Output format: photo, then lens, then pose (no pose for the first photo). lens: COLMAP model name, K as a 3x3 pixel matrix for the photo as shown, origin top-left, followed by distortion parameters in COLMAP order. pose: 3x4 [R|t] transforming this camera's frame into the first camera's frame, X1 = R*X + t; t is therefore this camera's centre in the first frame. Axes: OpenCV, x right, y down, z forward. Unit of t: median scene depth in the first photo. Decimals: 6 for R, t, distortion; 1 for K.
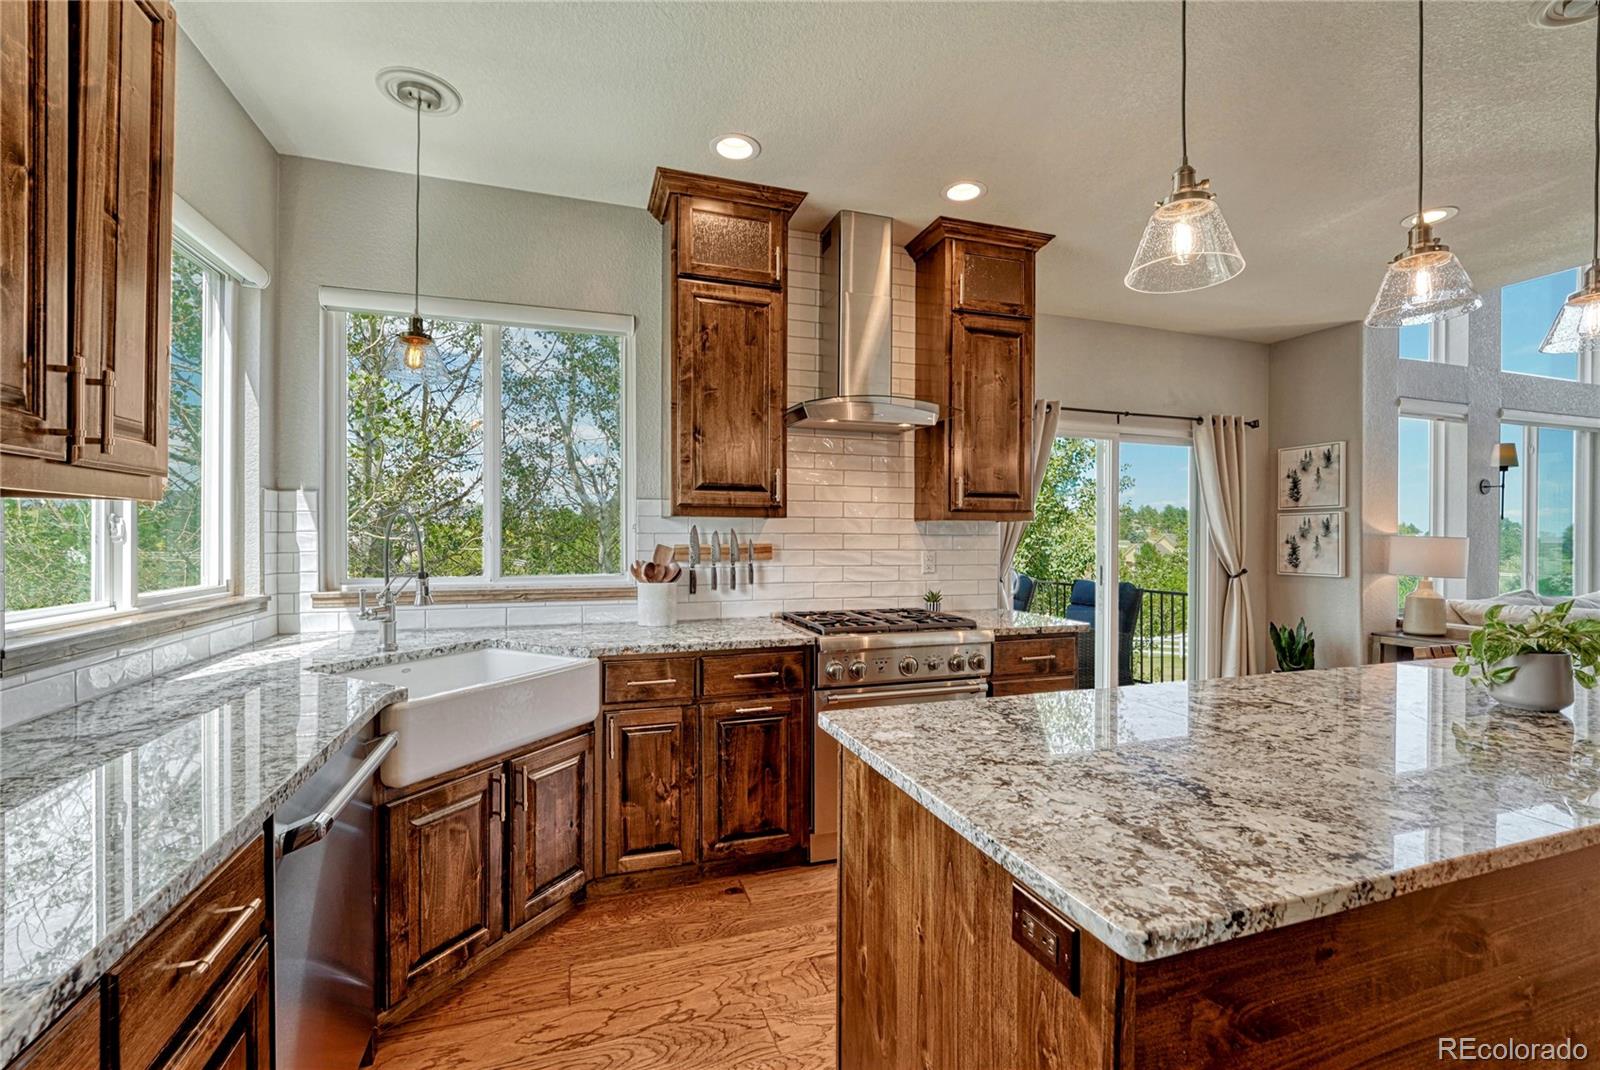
lens RADIAL K [[687.8, 0, 801.6], [0, 687.8, 537.3], [0, 0, 1]] dist [-0.010601, 0.000047]
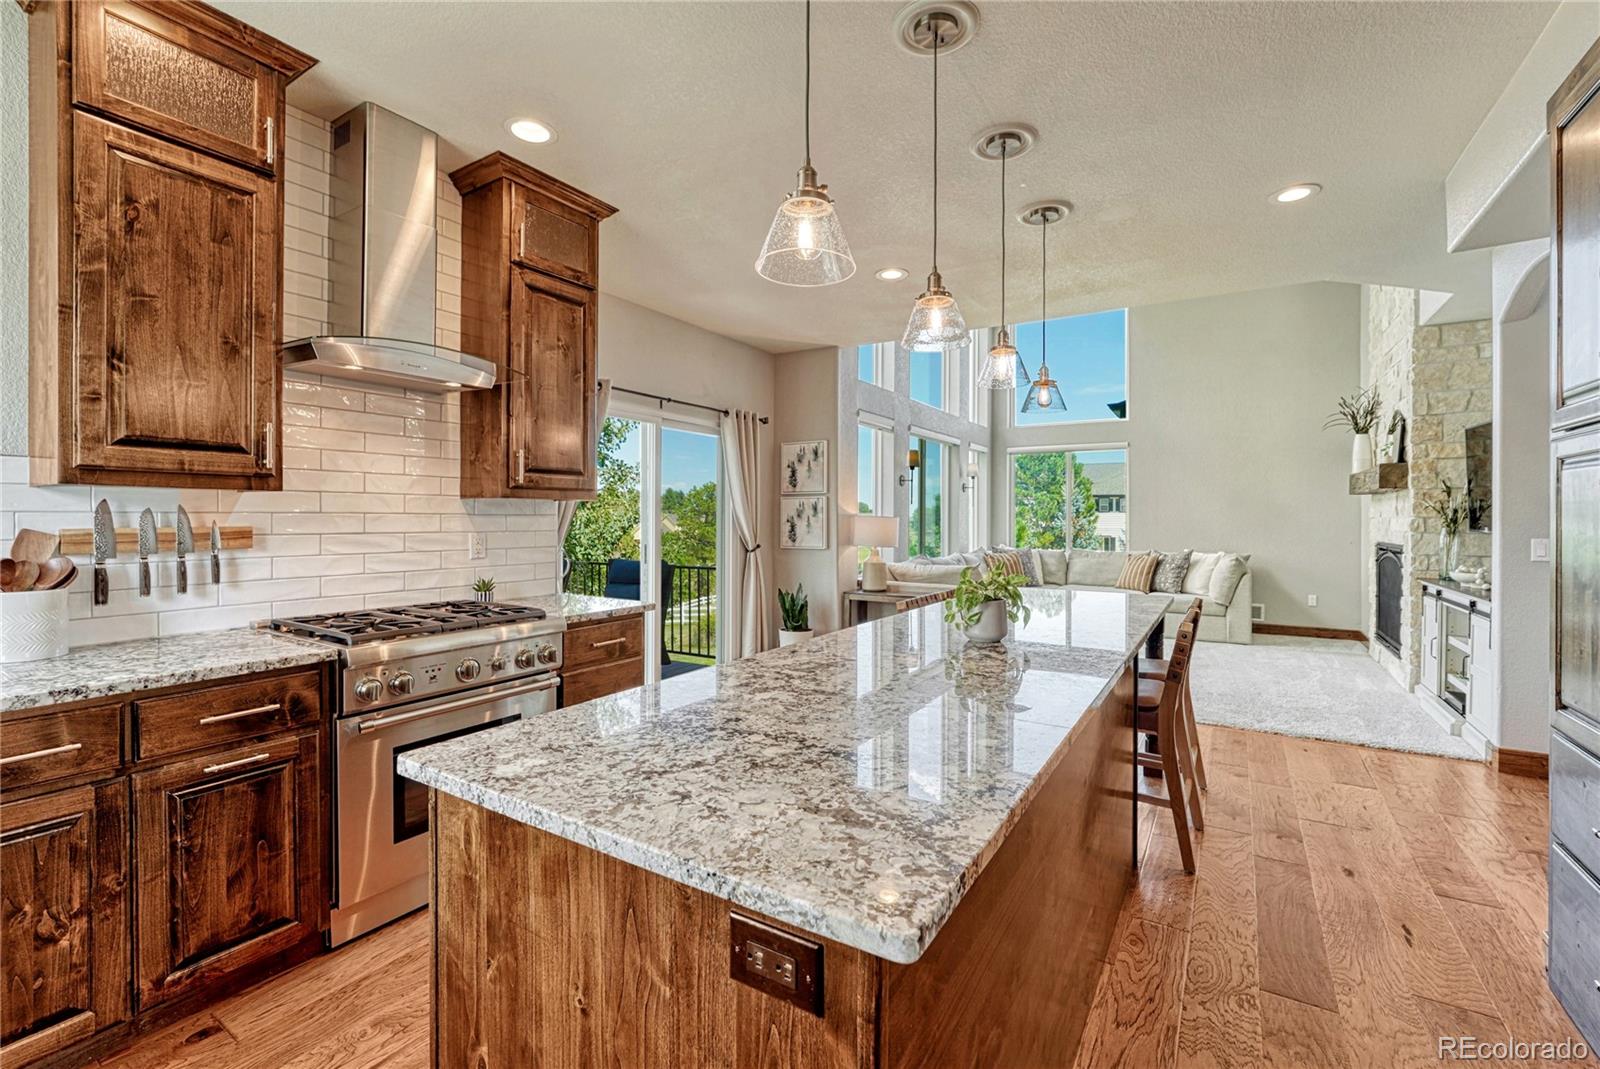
lens RADIAL K [[686.1, 0, 804.0], [0, 686.1, 519.6], [0, 0, 1]] dist [-0.013725, 0.003212]
pose [[0.773350, -0.002792, 0.633973, -0.054380], [0.000525, 0.999993, 0.003764, -0.000370], [-0.633979, -0.002578, 0.773346, 0.085854]]
